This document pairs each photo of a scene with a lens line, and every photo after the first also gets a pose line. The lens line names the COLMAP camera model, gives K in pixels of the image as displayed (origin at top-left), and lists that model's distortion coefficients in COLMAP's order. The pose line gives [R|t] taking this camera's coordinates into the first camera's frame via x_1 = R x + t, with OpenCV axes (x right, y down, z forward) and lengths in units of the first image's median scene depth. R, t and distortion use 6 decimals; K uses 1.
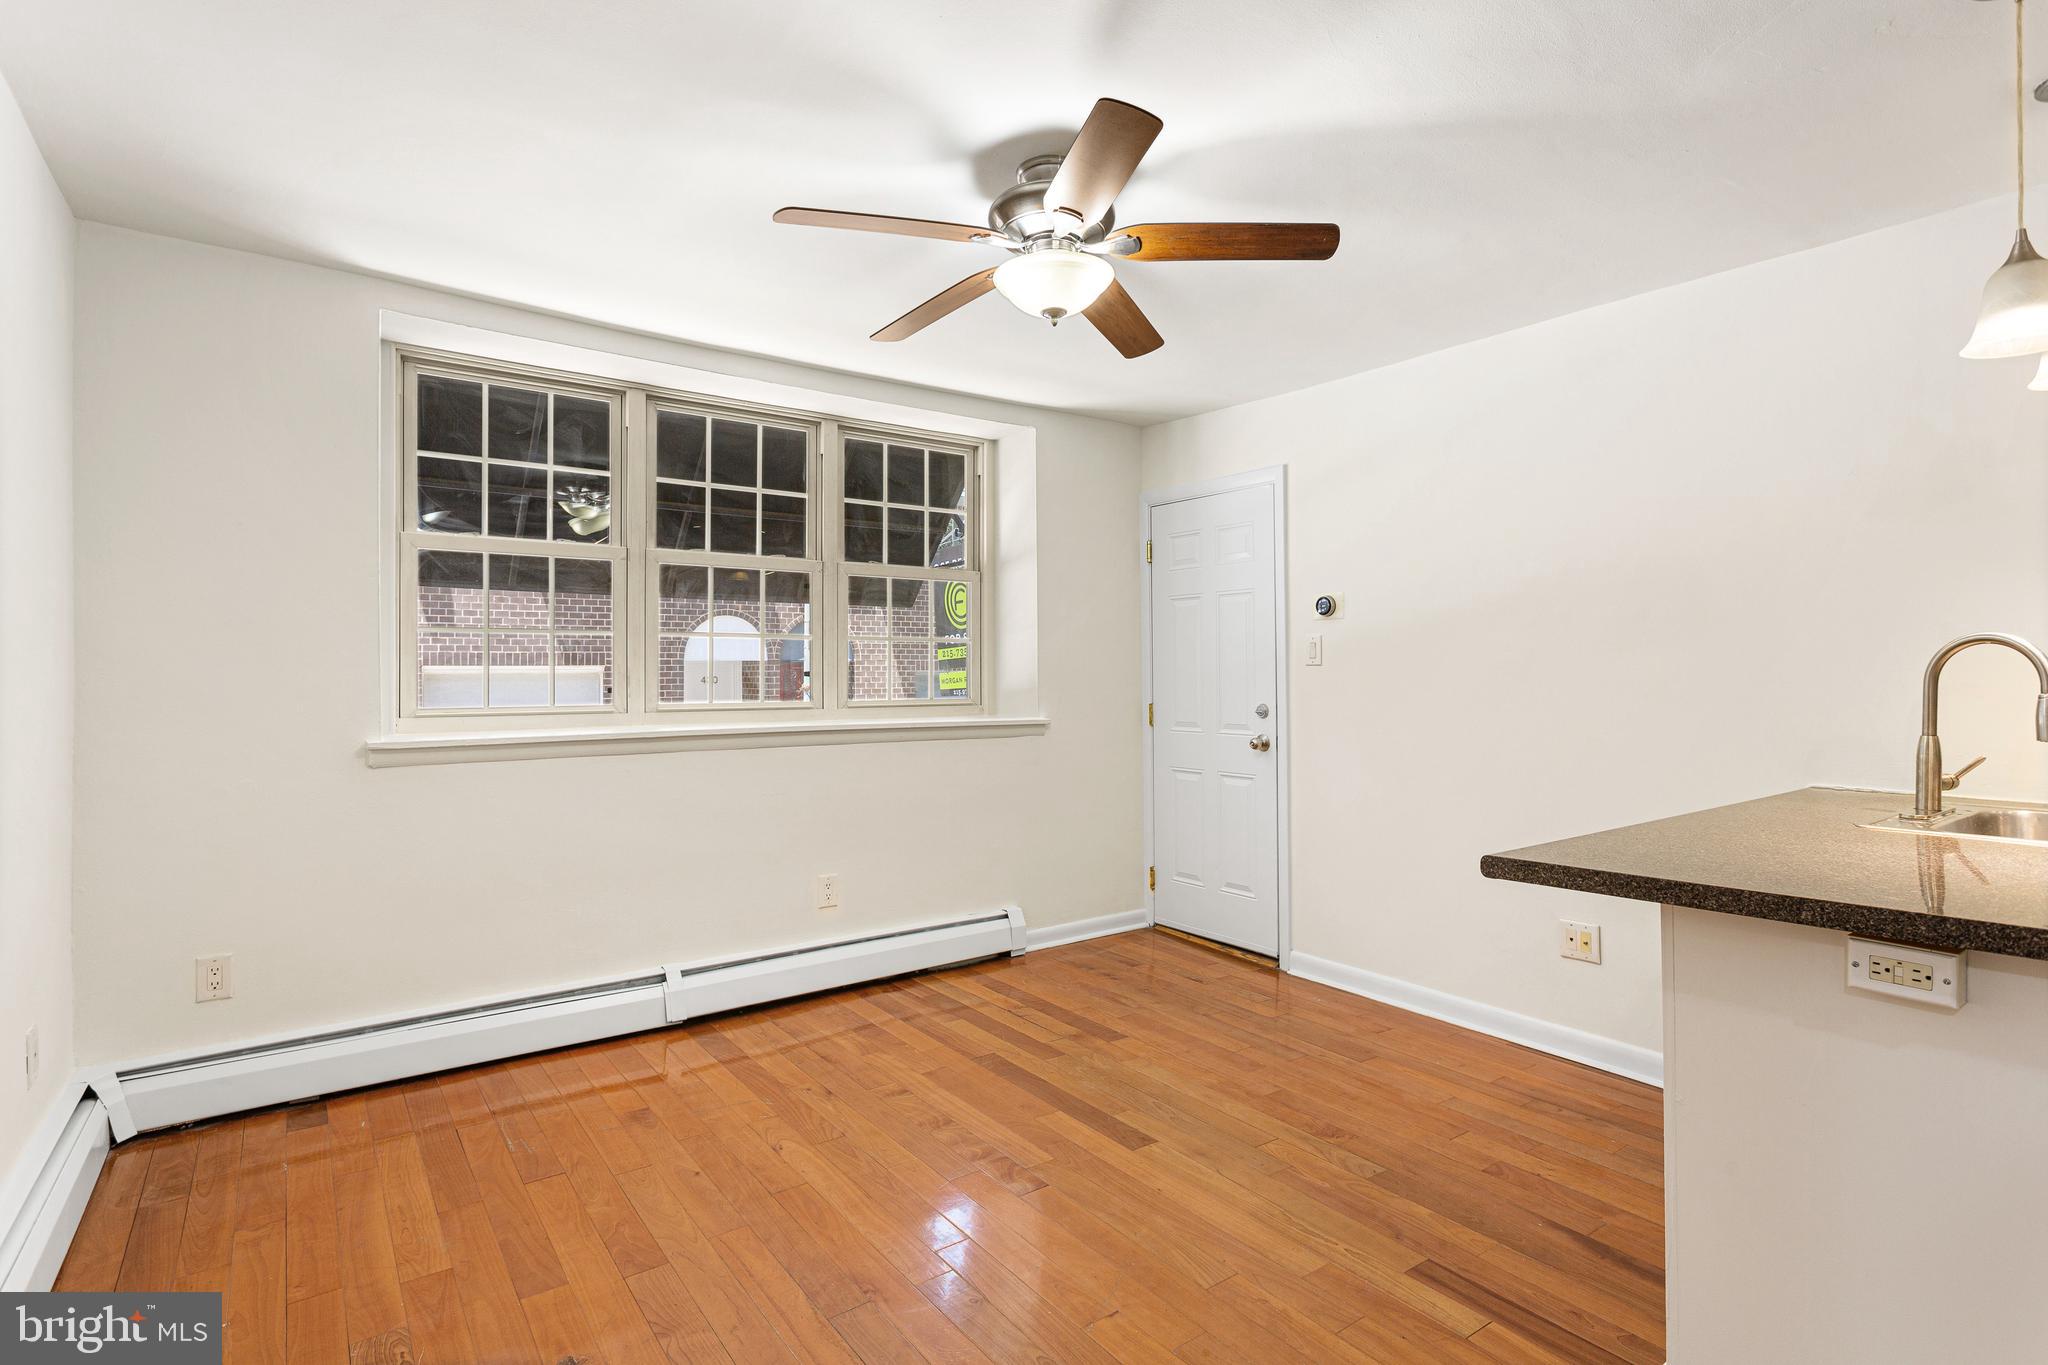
lens RADIAL K [[981.2, 0, 1024.0], [0, 981.2, 682.5], [0, 0, 1]] dist [-0.003345, -0.000345]
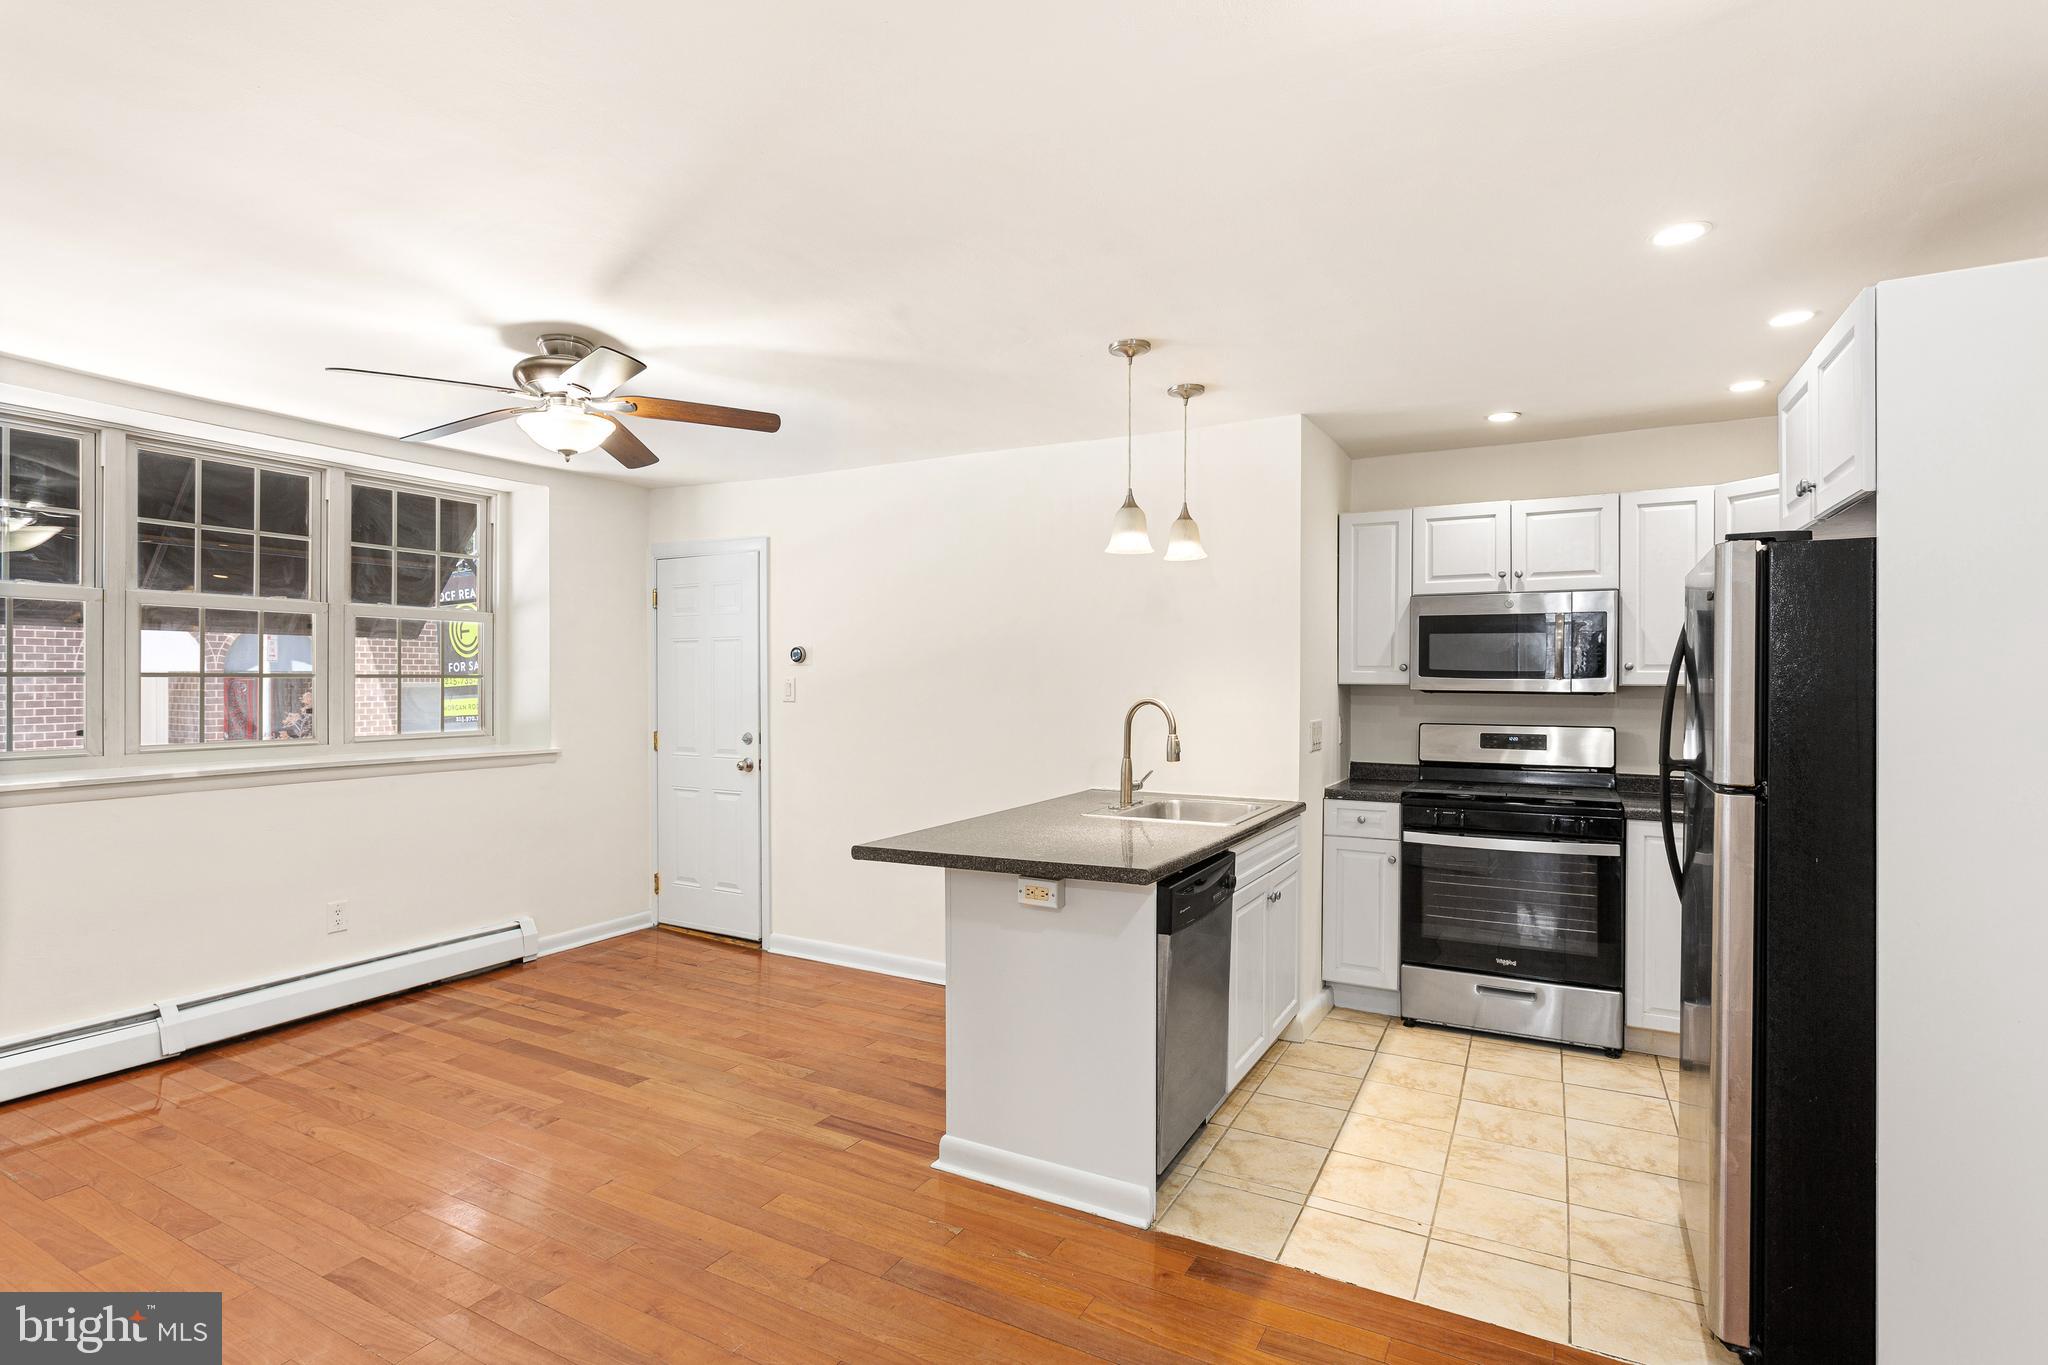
lens RADIAL K [[1015.0, 0, 973.7], [0, 1015.0, 677.0], [0, 0, 1]] dist [-0.016761, 0.014478]
pose [[0.915303, 0.004699, 0.402739, -0.010962], [-0.001908, 0.999971, -0.007333, -0.047665], [-0.402762, 0.005943, 0.915286, -0.324861]]
